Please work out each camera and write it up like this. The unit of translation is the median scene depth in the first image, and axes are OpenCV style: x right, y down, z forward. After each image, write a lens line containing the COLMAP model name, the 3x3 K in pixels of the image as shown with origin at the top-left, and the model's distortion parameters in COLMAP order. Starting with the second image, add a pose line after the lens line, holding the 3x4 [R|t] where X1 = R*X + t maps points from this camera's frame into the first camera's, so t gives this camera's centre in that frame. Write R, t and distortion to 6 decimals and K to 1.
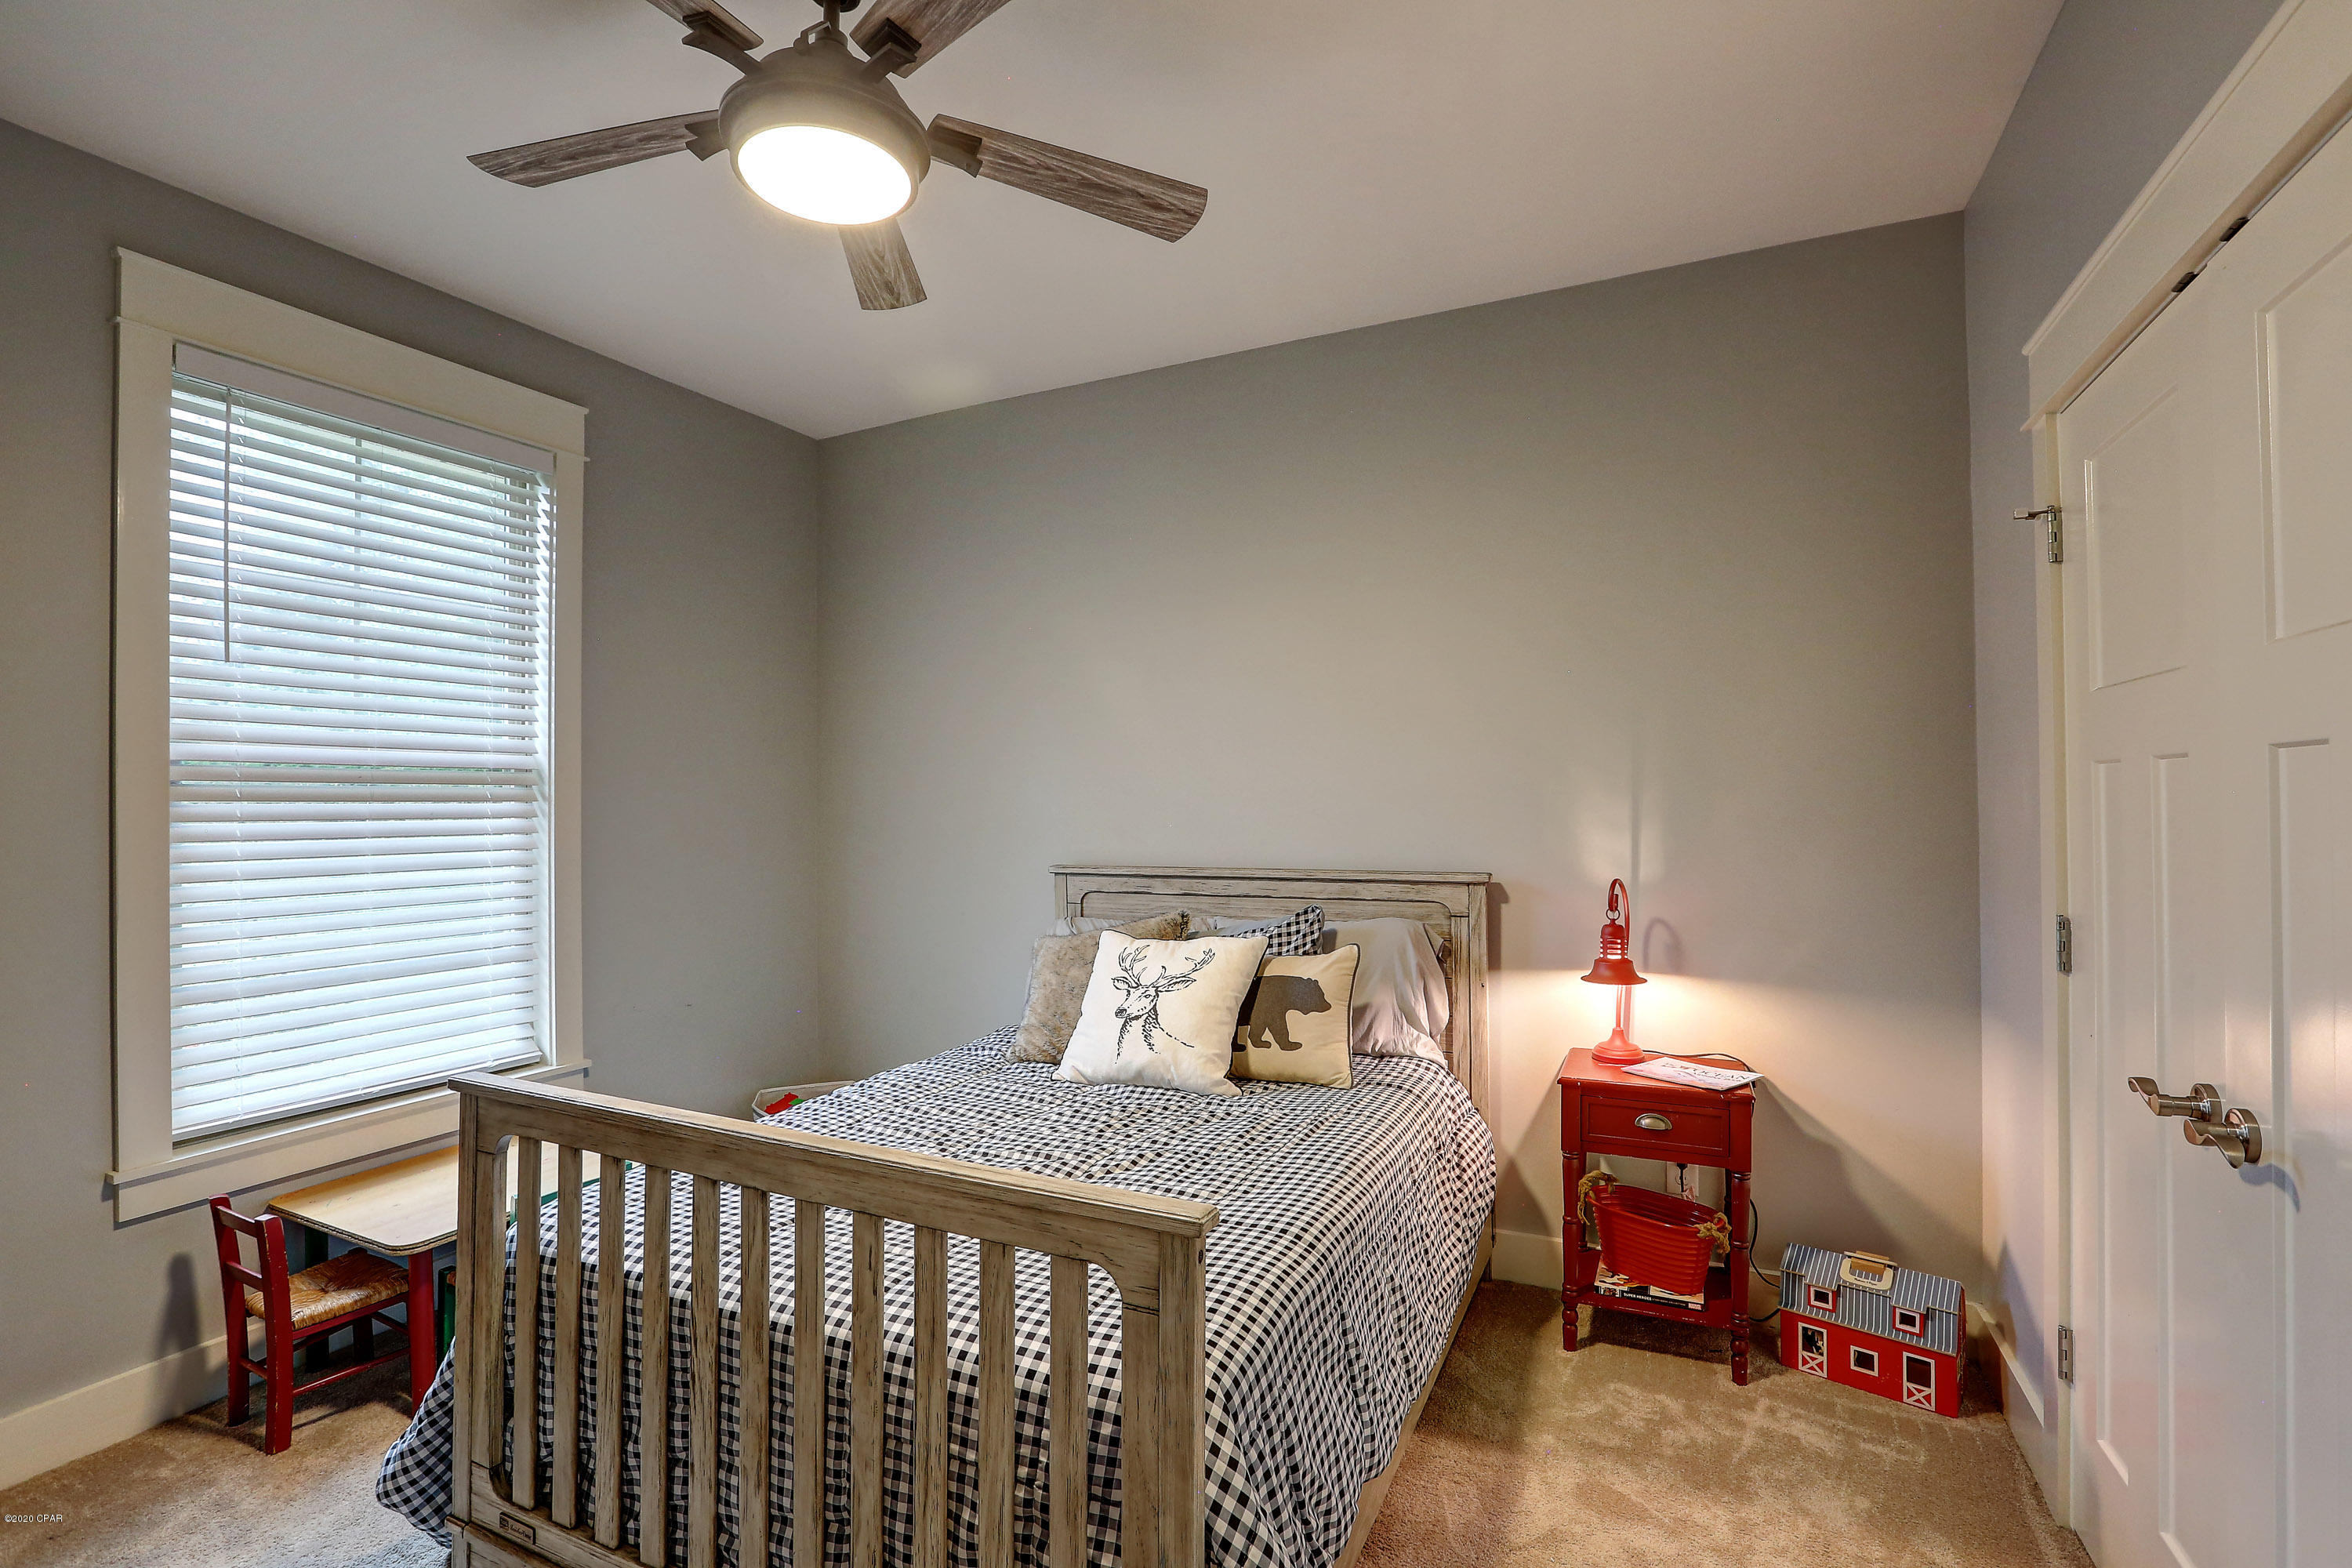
lens RADIAL K [[1069.3, 0, 1177.5], [0, 1069.3, 779.8], [0, 0, 1]] dist [-0.045491, 0.013773]
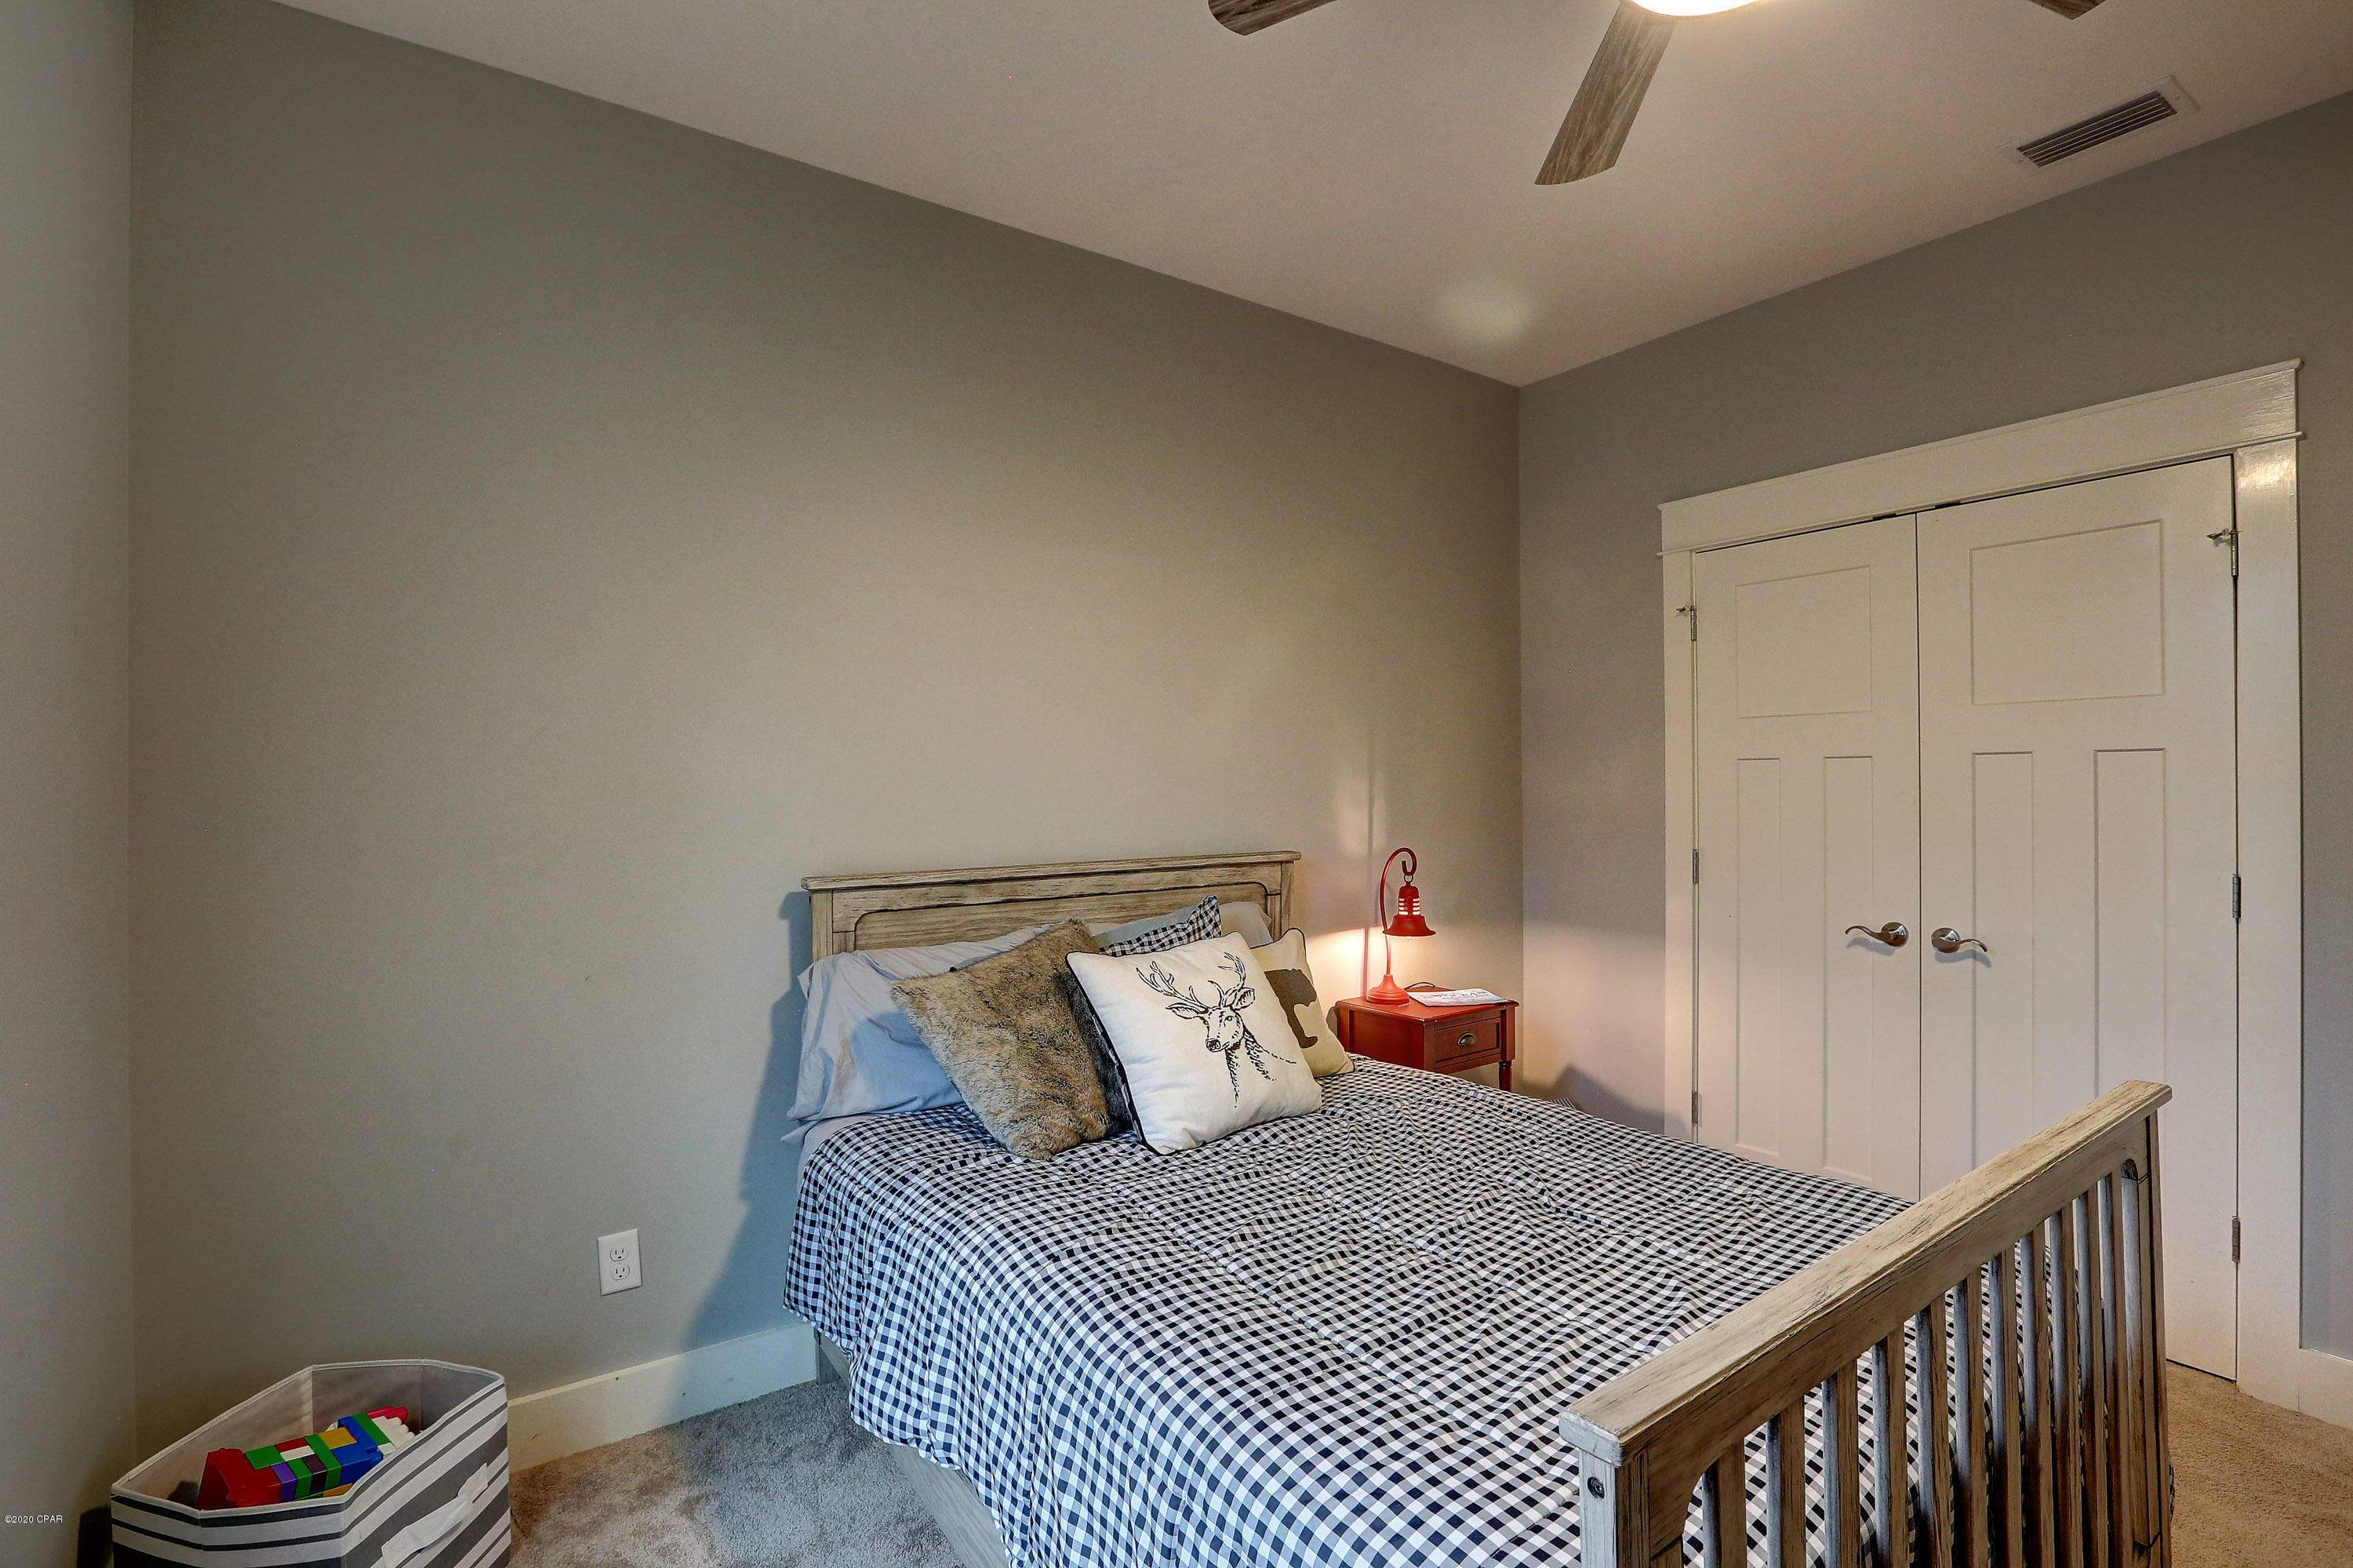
lens RADIAL K [[1069.8, 0, 1176.3], [0, 1069.8, 782.3], [0, 0, 1]] dist [-0.045491, 0.013773]
pose [[0.483300, 0.008154, 0.875417, -0.717569], [-0.013296, 0.999910, -0.001973, 0.024349], [-0.875354, -0.010686, 0.483364, 0.610980]]
